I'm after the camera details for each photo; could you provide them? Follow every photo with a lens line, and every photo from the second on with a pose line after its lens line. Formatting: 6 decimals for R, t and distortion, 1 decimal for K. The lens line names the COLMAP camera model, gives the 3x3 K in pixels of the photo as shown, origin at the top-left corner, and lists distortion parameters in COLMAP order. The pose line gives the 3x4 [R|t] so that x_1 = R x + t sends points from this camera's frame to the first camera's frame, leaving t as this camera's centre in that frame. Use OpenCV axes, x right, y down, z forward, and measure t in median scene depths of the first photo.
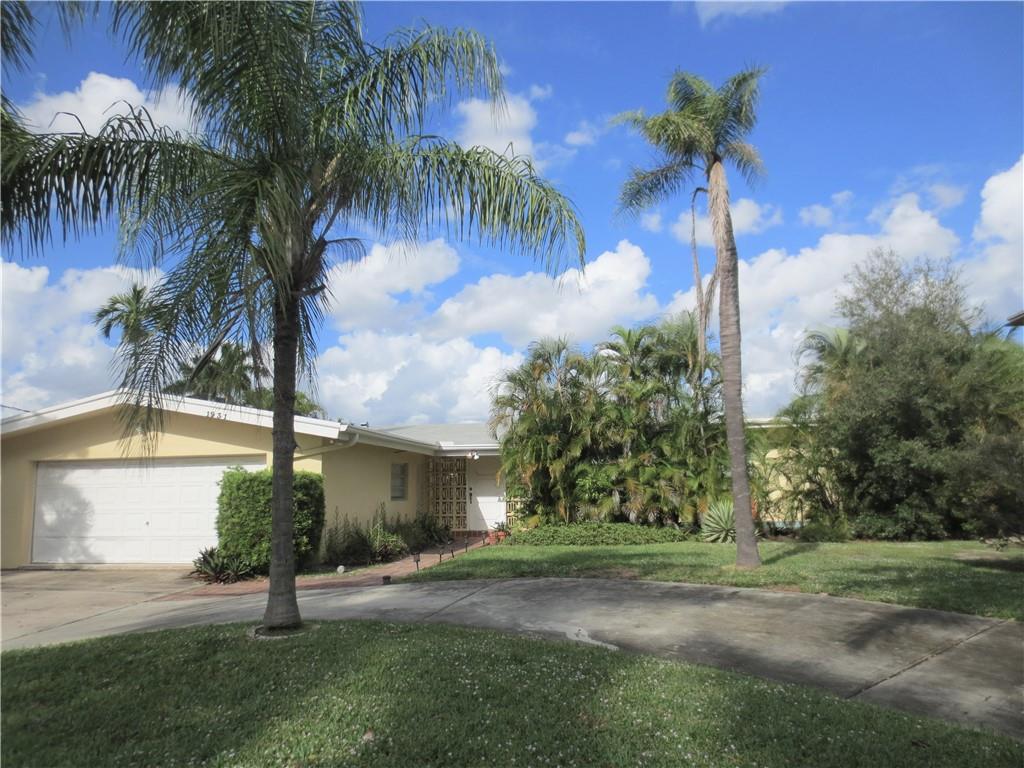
lens RADIAL K [[734.3, 0, 511.2], [0, 734.3, 388.2], [0, 0, 1]] dist [-0.001545, 0.000524]
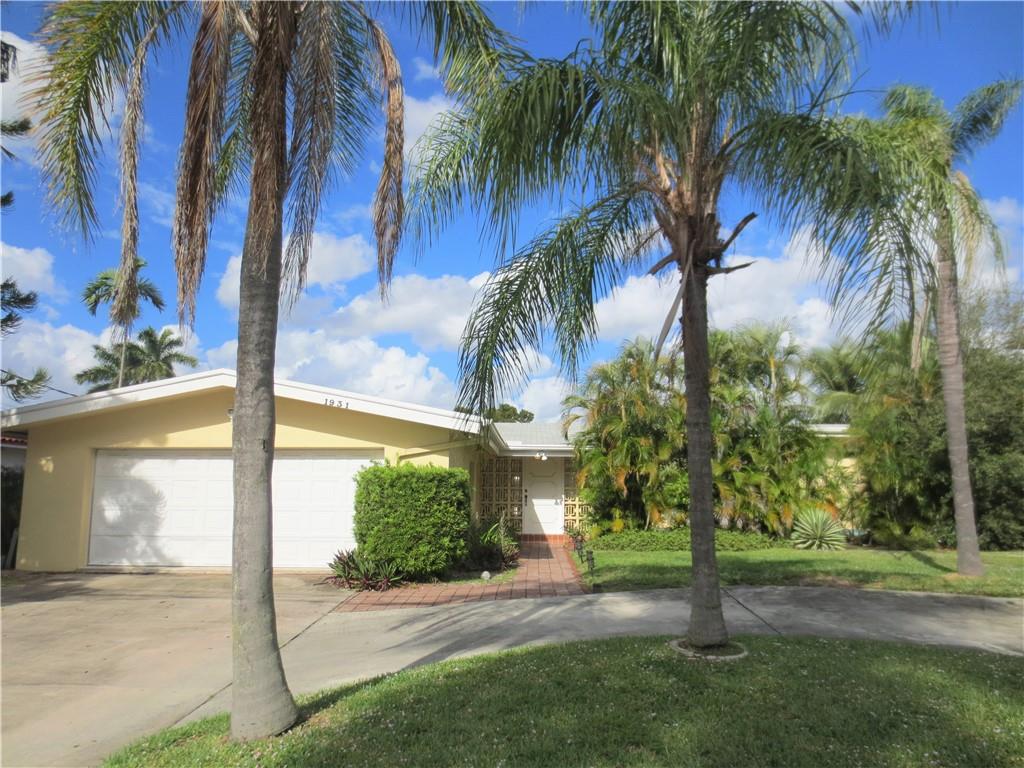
lens RADIAL K [[727.8, 0, 511.7], [0, 727.8, 383.4], [0, 0, 1]] dist [-0.002415, 0.001843]
pose [[0.988231, 0.043680, 0.146599, -0.292962], [-0.041890, 0.999005, -0.015278, 0.015260], [-0.147120, 0.008957, 0.989078, 0.073664]]
